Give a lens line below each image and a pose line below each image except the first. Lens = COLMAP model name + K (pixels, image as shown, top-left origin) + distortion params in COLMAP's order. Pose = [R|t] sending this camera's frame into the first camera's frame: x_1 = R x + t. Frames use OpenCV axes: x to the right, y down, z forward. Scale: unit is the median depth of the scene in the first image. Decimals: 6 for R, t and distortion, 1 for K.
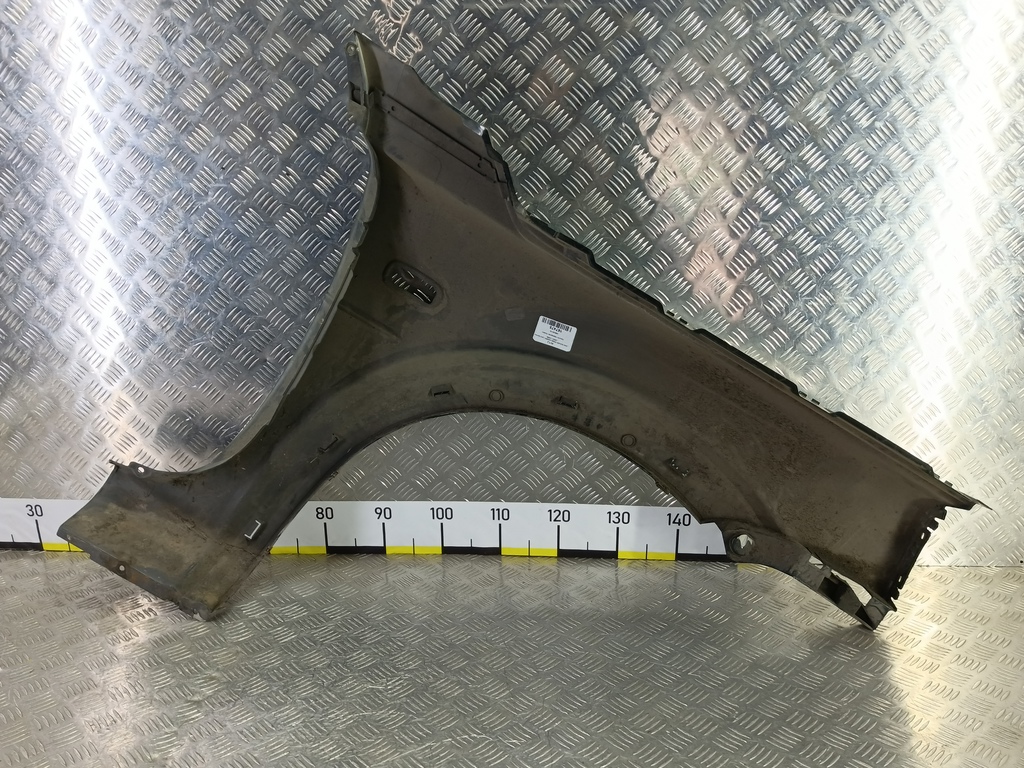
lens RADIAL K [[814.9, 0, 521.6], [0, 814.9, 385.8], [0, 0, 1]] dist [0.097852, -0.210882]
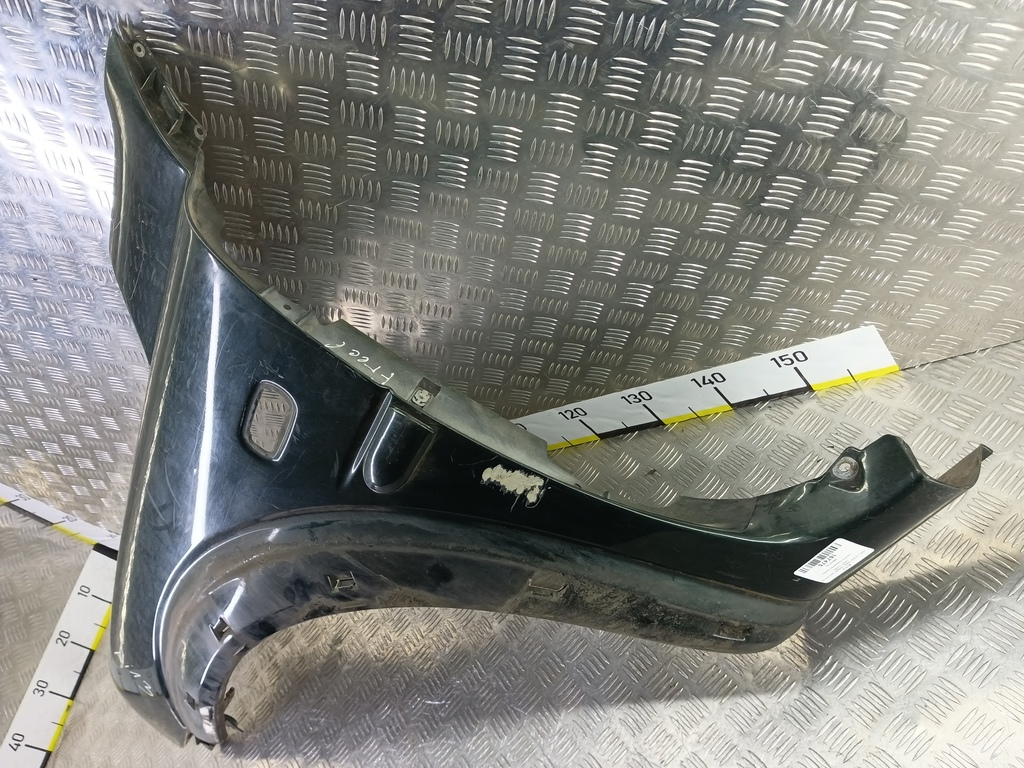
lens RADIAL K [[828.2, 0, 512.0], [0, 828.2, 384.0], [0, 0, 1]] dist [0.044821, -0.107146]
pose [[0.802117, -0.276041, -0.529538, 0.488302], [0.536760, 0.721908, 0.436735, -0.280871], [0.261721, -0.634547, 0.727222, 0.447395]]
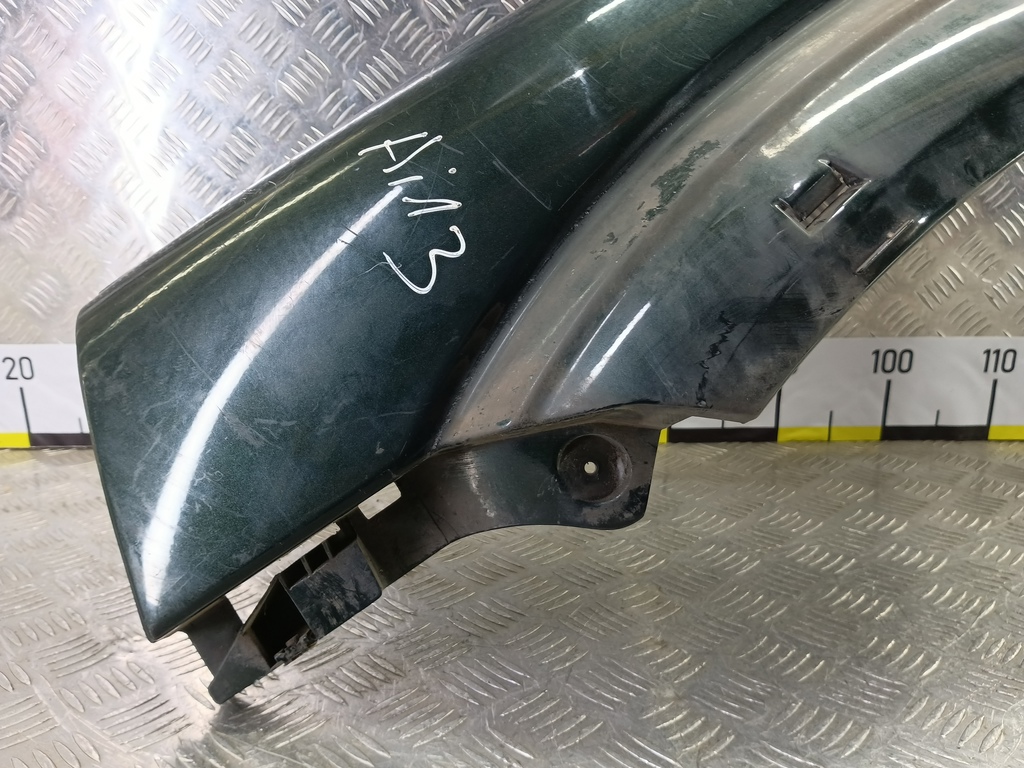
lens RADIAL K [[823.0, 0, 511.7], [0, 823.0, 389.1], [0, 0, 1]] dist [0.106809, -0.222634]
pose [[0.999319, -0.013551, 0.034330, -0.408270], [0.014637, 0.999394, -0.031583, 0.209085], [-0.033882, 0.032064, 0.998911, 0.511594]]
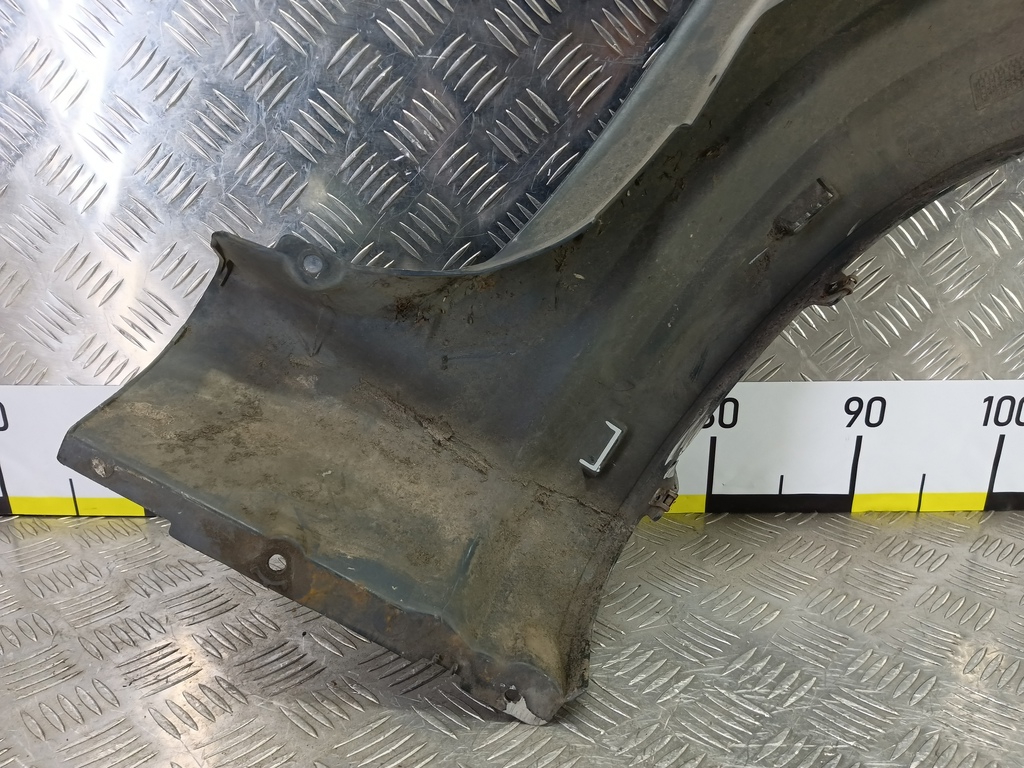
lens RADIAL K [[823.0, 0, 511.7], [0, 823.0, 389.1], [0, 0, 1]] dist [0.106809, -0.222634]
pose [[0.999579, -0.010772, 0.026940, -0.392186], [0.009514, 0.998877, 0.046414, 0.137881], [-0.027409, -0.046139, 0.998559, 0.665721]]
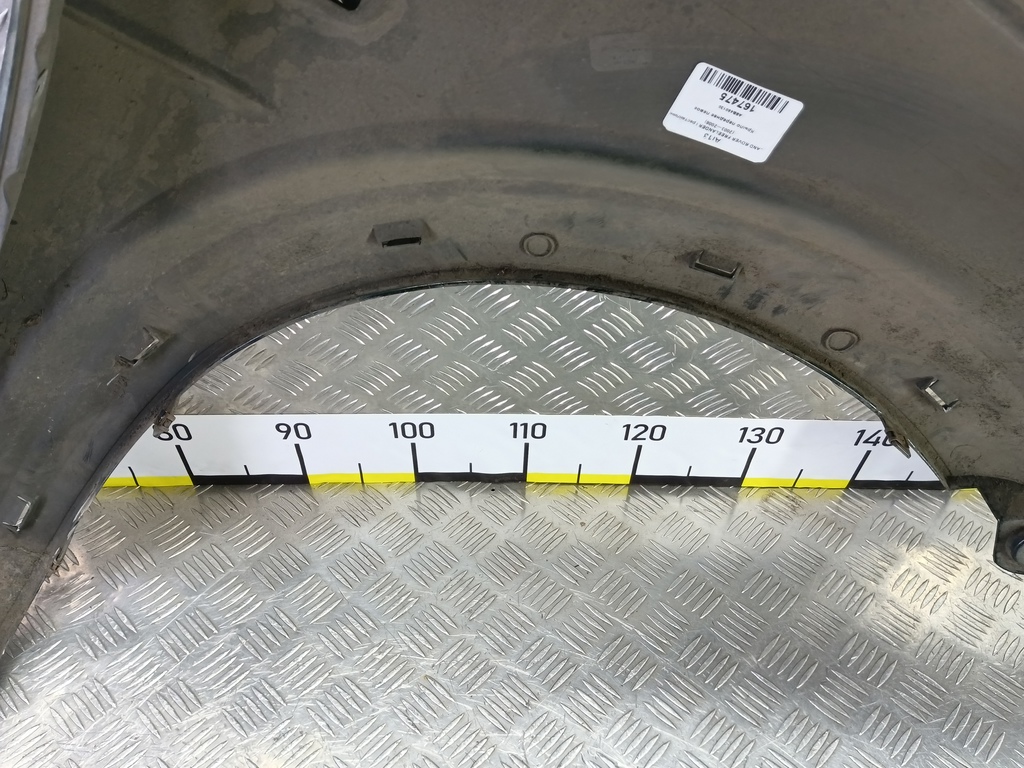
lens RADIAL K [[823.0, 0, 511.7], [0, 823.0, 389.1], [0, 0, 1]] dist [0.106809, -0.222634]
pose [[0.998442, -0.018519, 0.052643, -0.069674], [-0.011035, 0.859184, 0.511548, -0.139656], [-0.054703, -0.511331, 0.857641, 0.638913]]
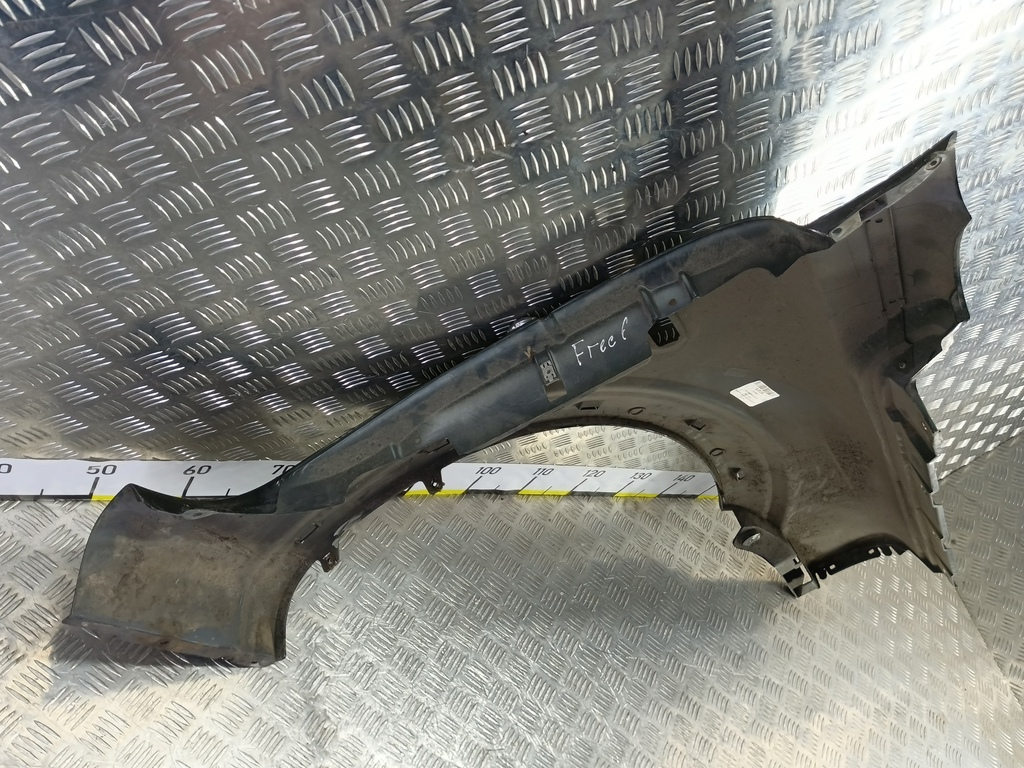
lens RADIAL K [[813.4, 0, 517.7], [0, 813.4, 384.4], [0, 0, 1]] dist [0.062578, -0.133563]
pose [[0.811809, 0.048822, 0.581879, -0.631816], [-0.400805, 0.771267, 0.494472, -0.382005], [-0.424643, -0.634636, 0.645689, 0.555104]]
